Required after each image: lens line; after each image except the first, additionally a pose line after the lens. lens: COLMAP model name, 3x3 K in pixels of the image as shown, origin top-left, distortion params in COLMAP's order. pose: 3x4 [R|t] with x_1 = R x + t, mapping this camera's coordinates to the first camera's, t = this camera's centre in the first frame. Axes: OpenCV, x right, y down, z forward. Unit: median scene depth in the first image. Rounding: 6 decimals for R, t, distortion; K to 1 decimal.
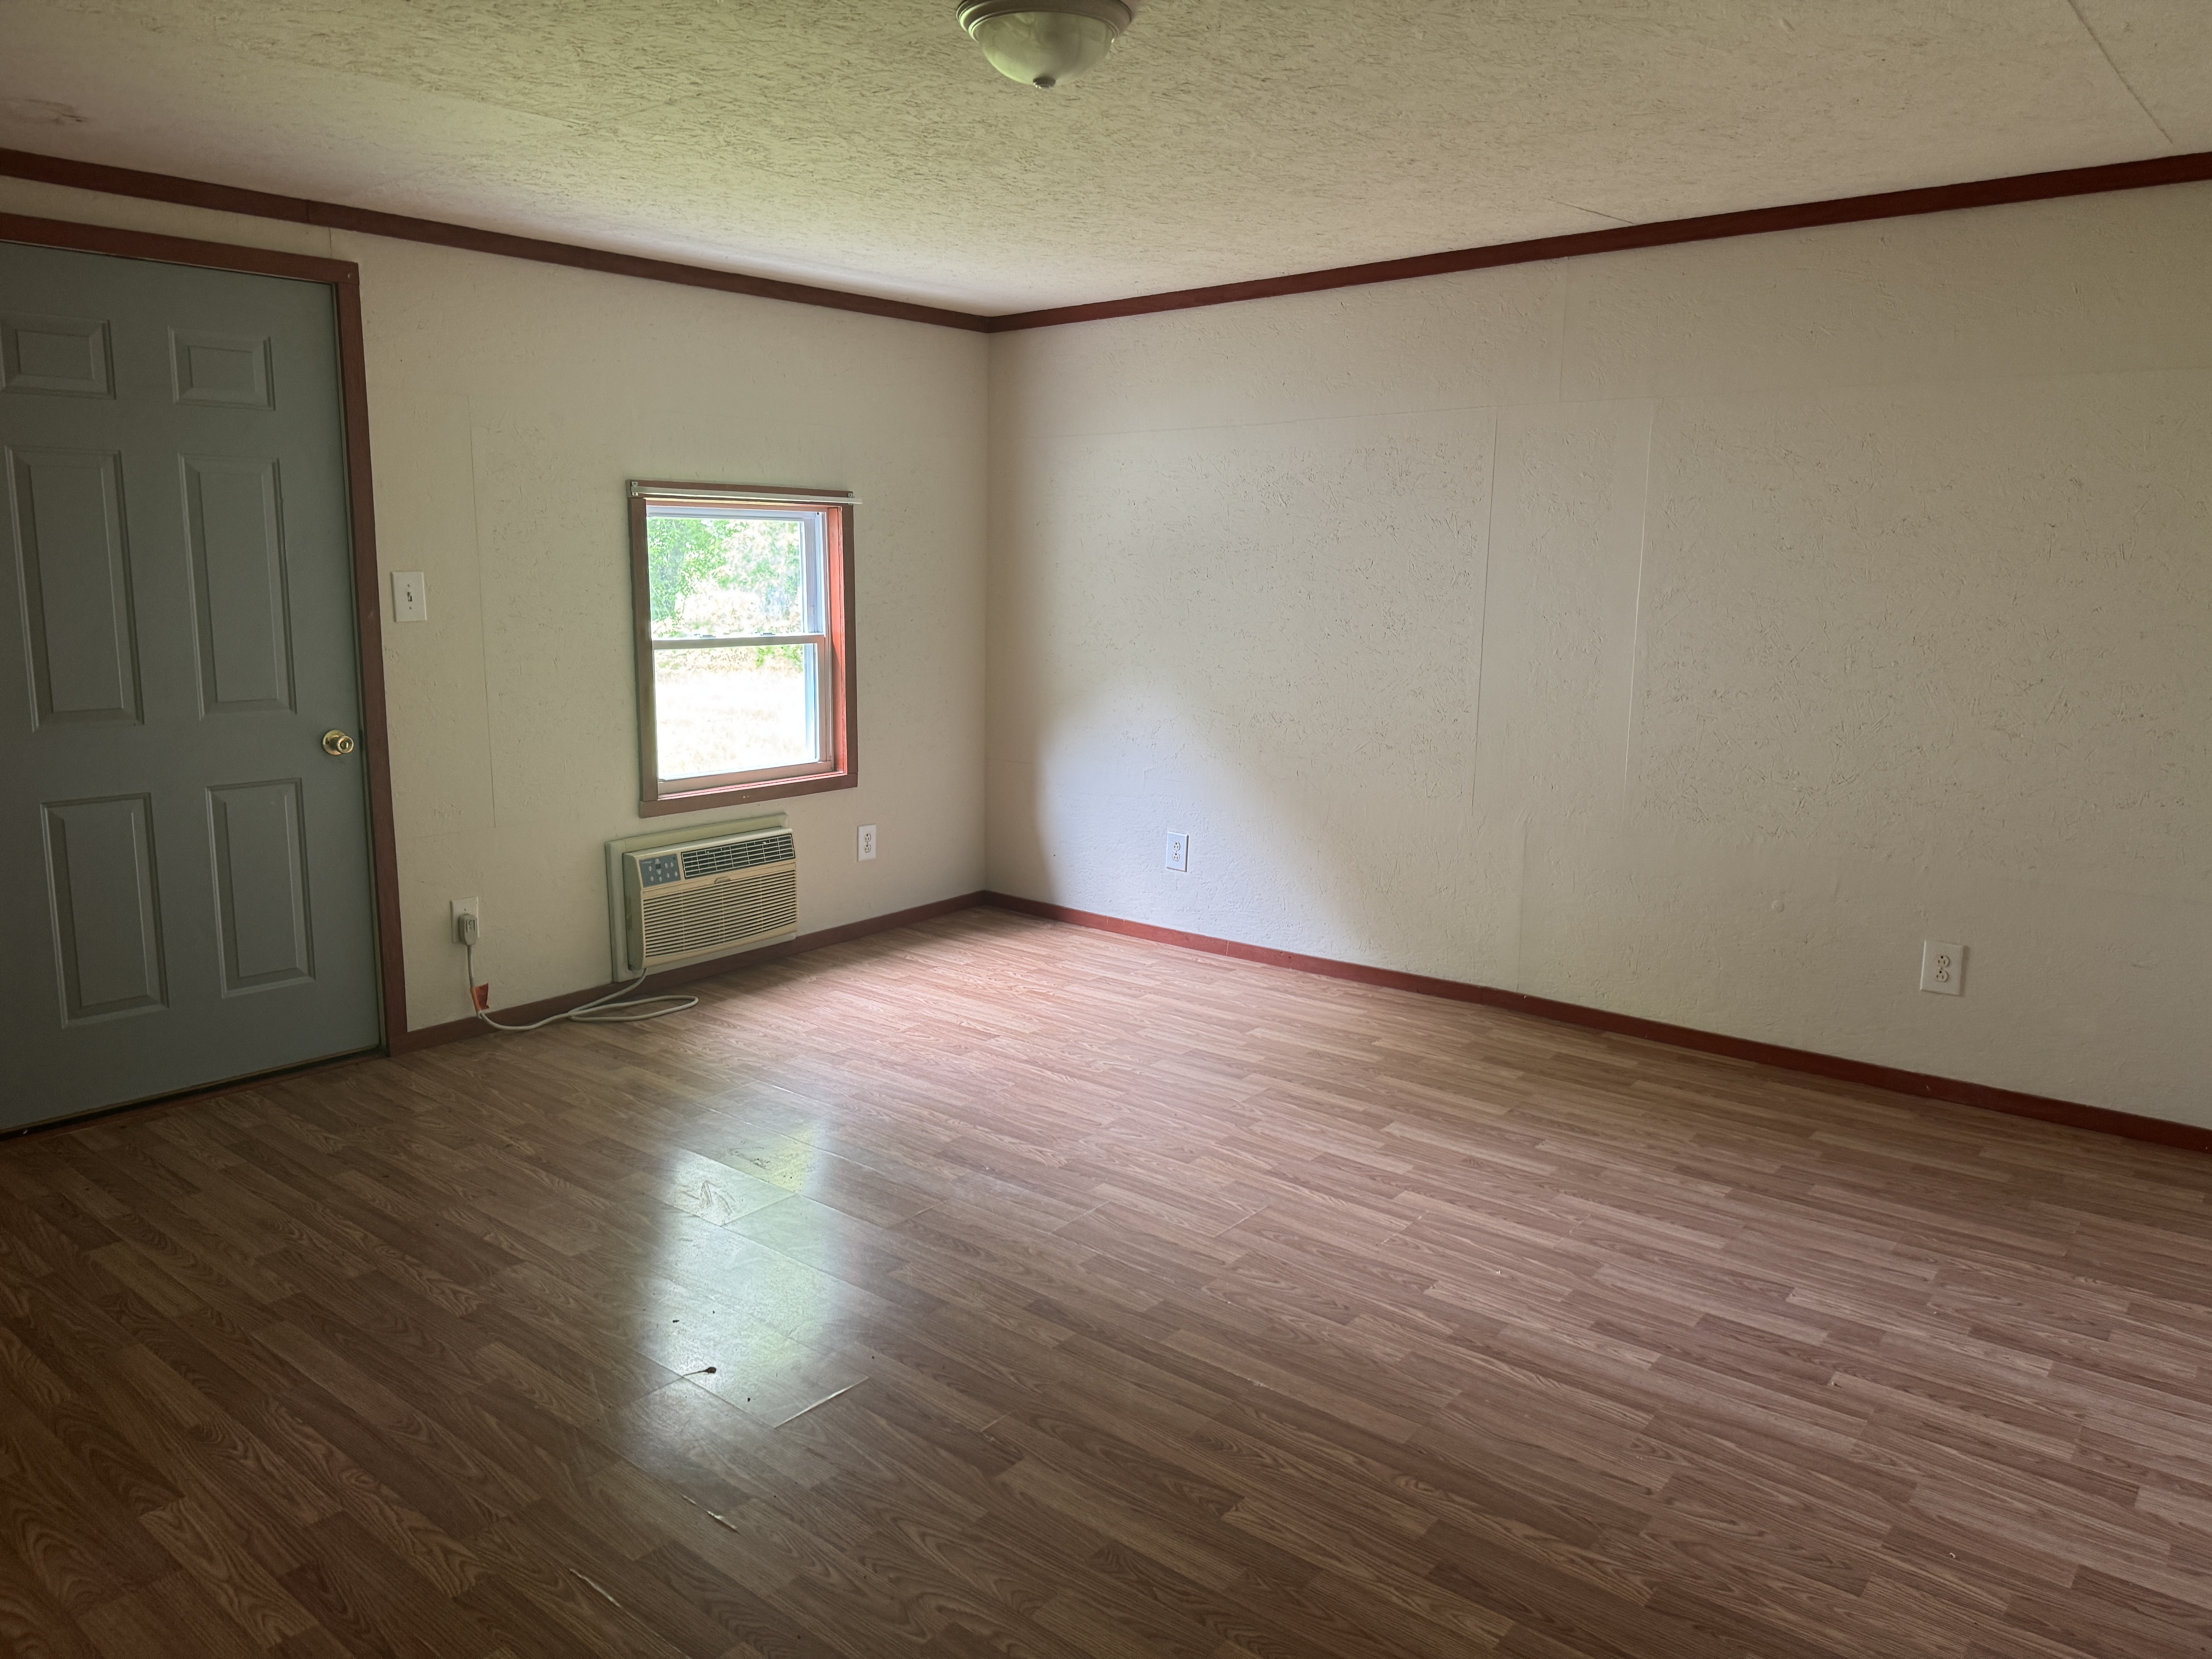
lens RADIAL K [[1556.7, 0, 1096.8], [0, 1556.7, 810.0], [0, 0, 1]] dist [0.113385, -0.161703]
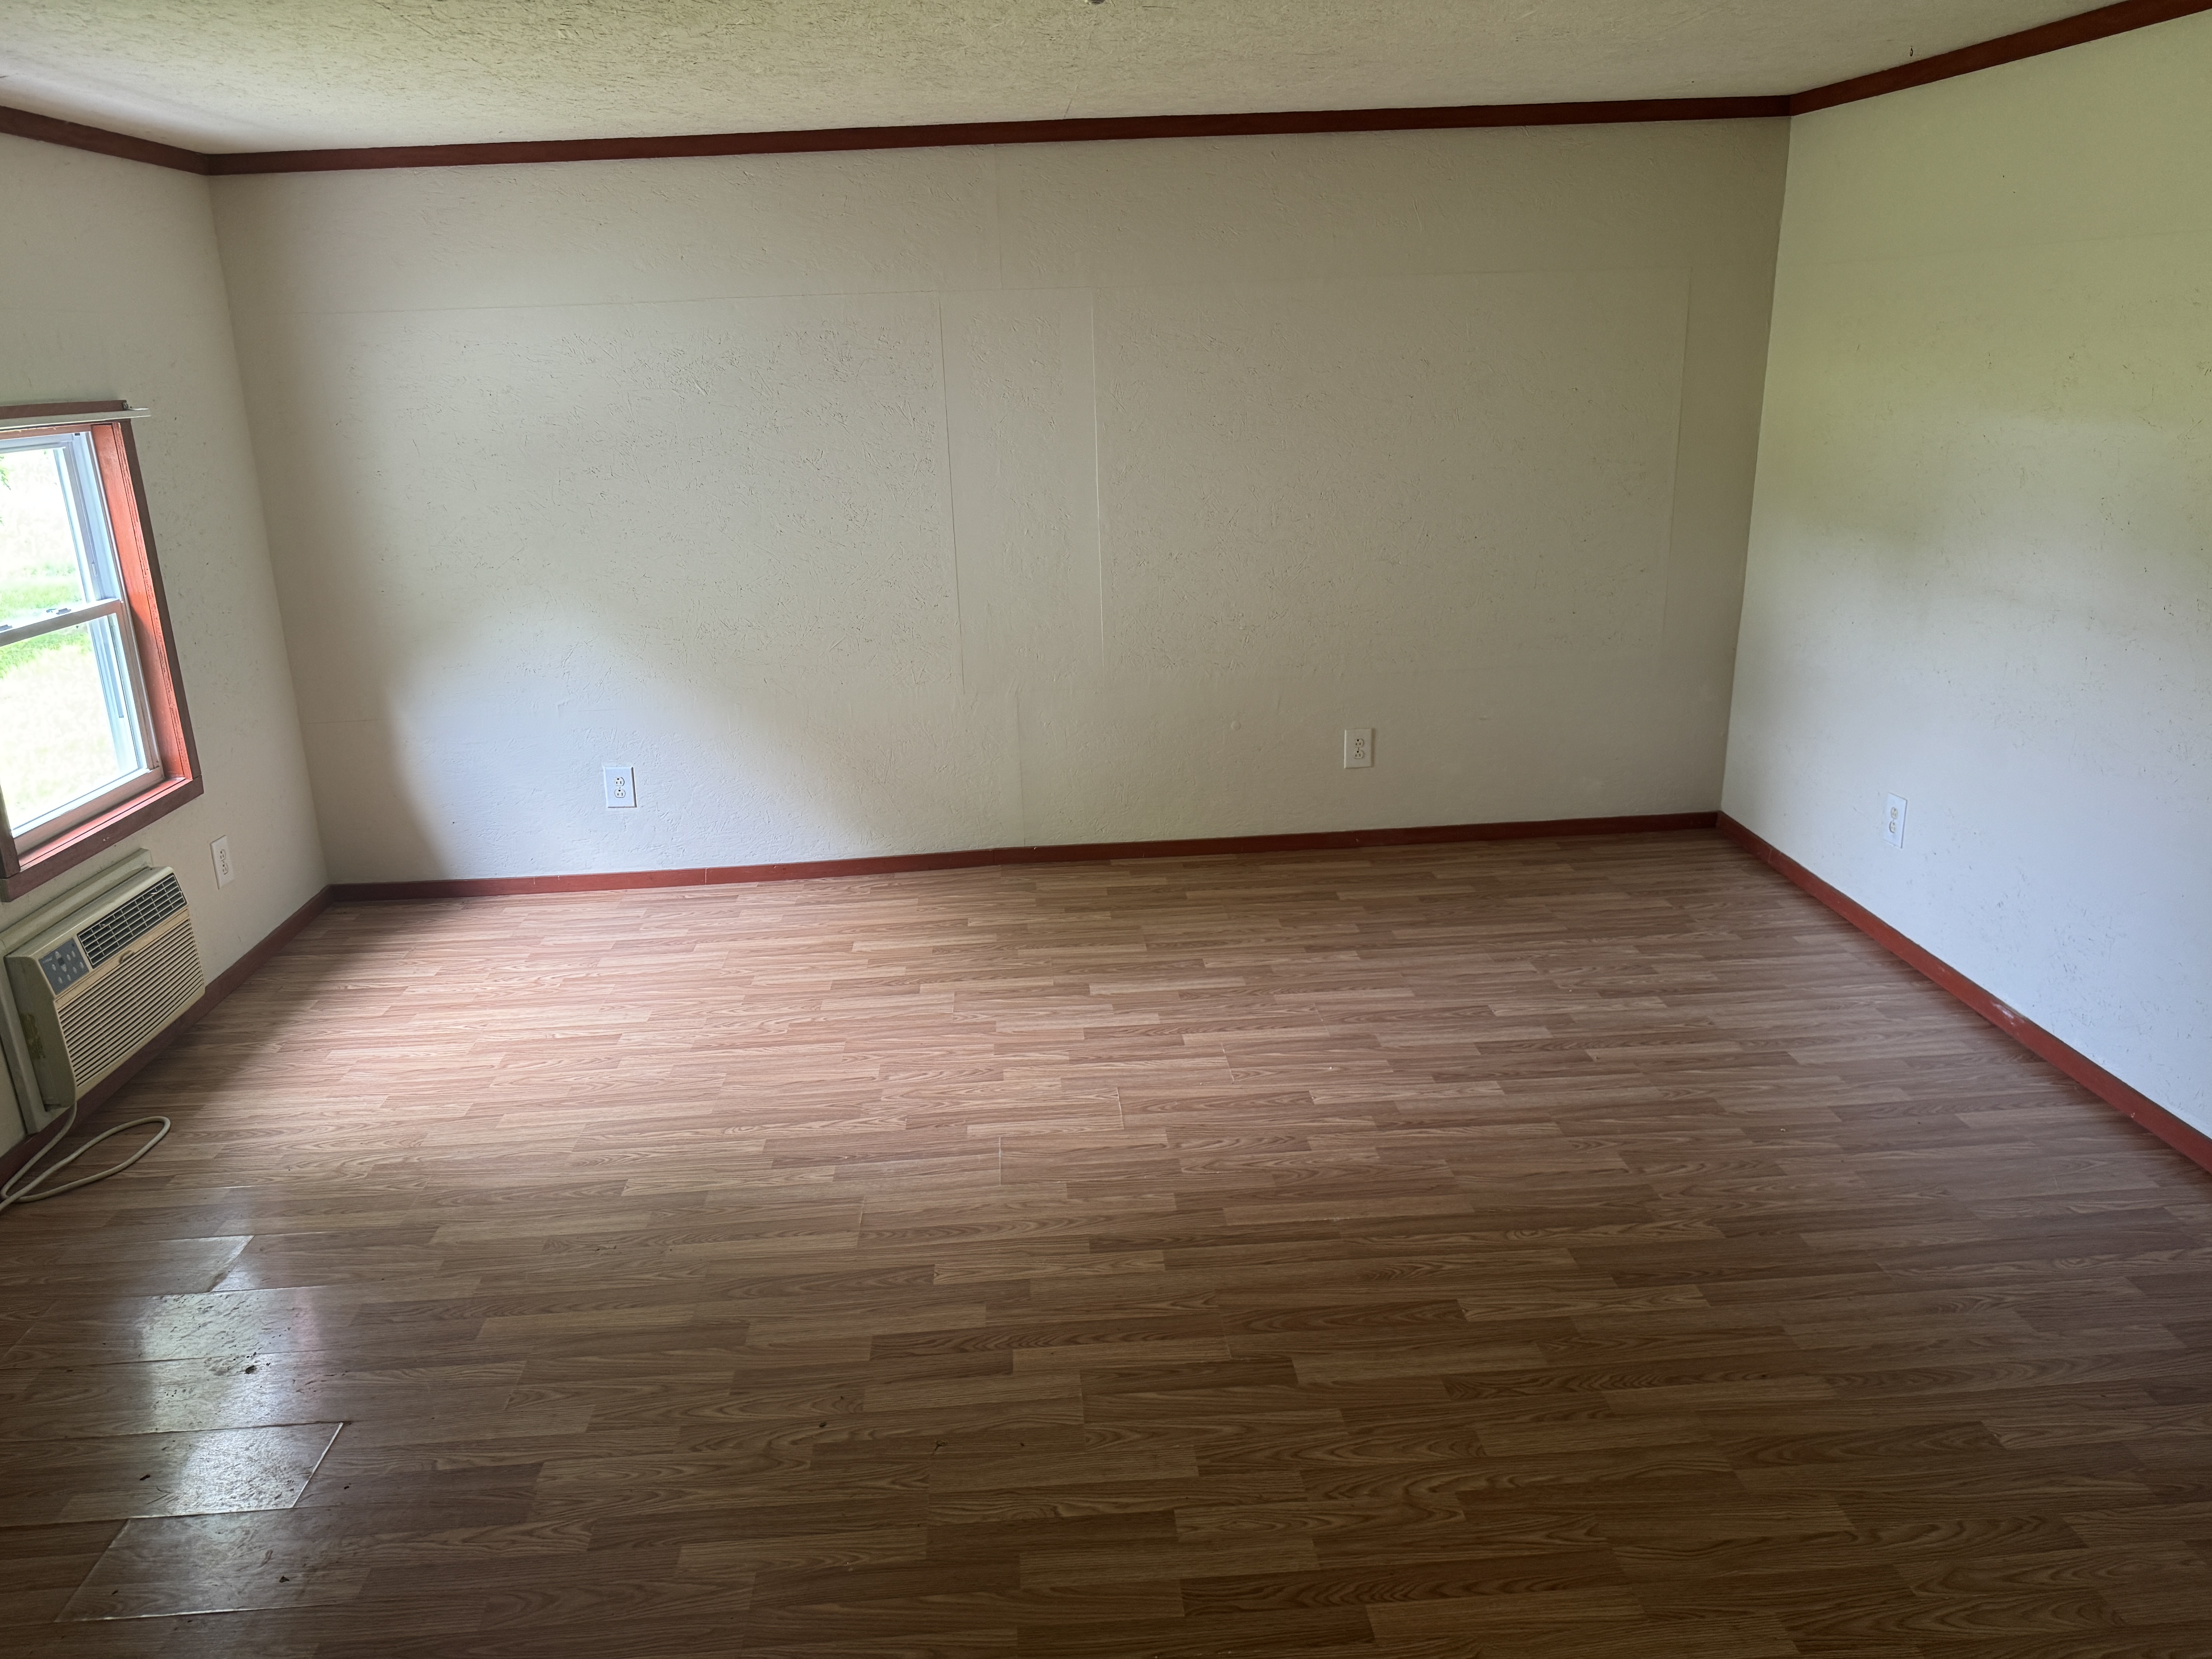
lens RADIAL K [[1556.7, 0, 1096.8], [0, 1556.7, 810.0], [0, 0, 1]] dist [0.113385, -0.161703]
pose [[0.731696, -0.221419, 0.644667, -0.556316], [0.152187, 0.974963, 0.162132, -0.110324], [-0.664425, -0.020521, 0.747073, 0.216090]]
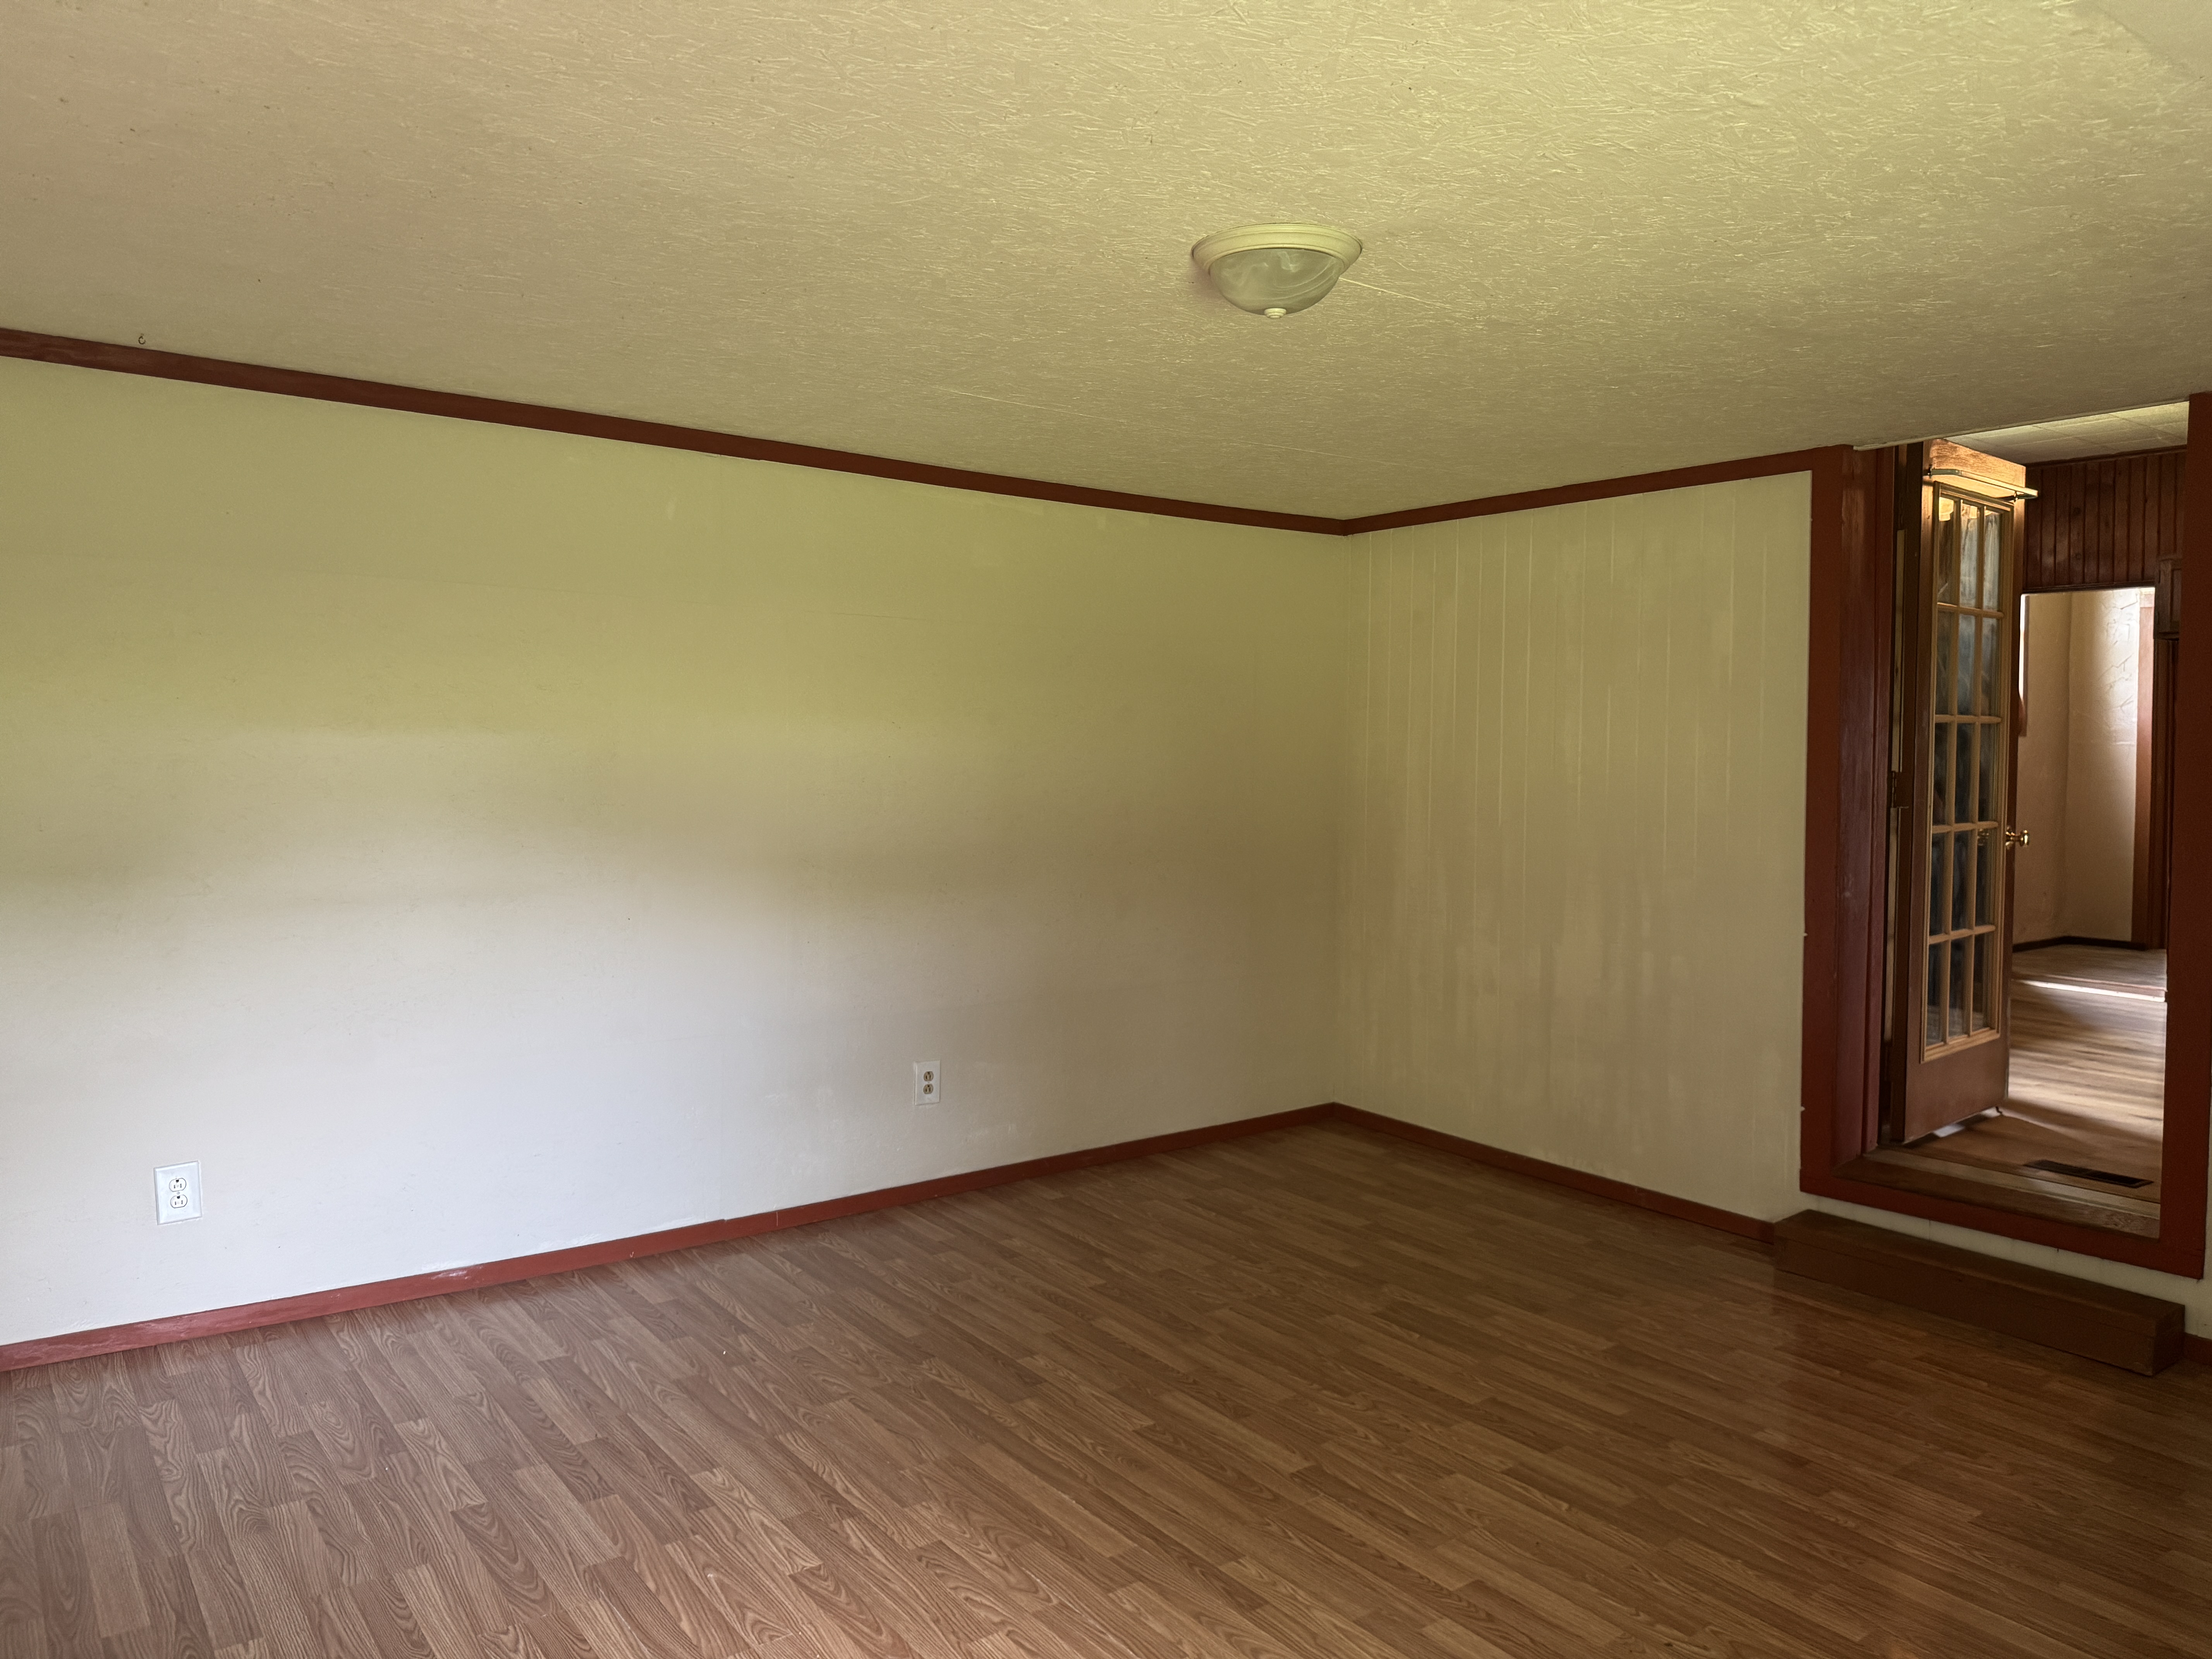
lens RADIAL K [[1556.7, 0, 1096.8], [0, 1556.7, 810.0], [0, 0, 1]] dist [0.113385, -0.161703]
pose [[-0.970283, -0.035573, 0.239345, -0.132630], [0.016599, 0.977020, 0.212500, -0.275281], [-0.241404, 0.210158, -0.947395, 1.560719]]
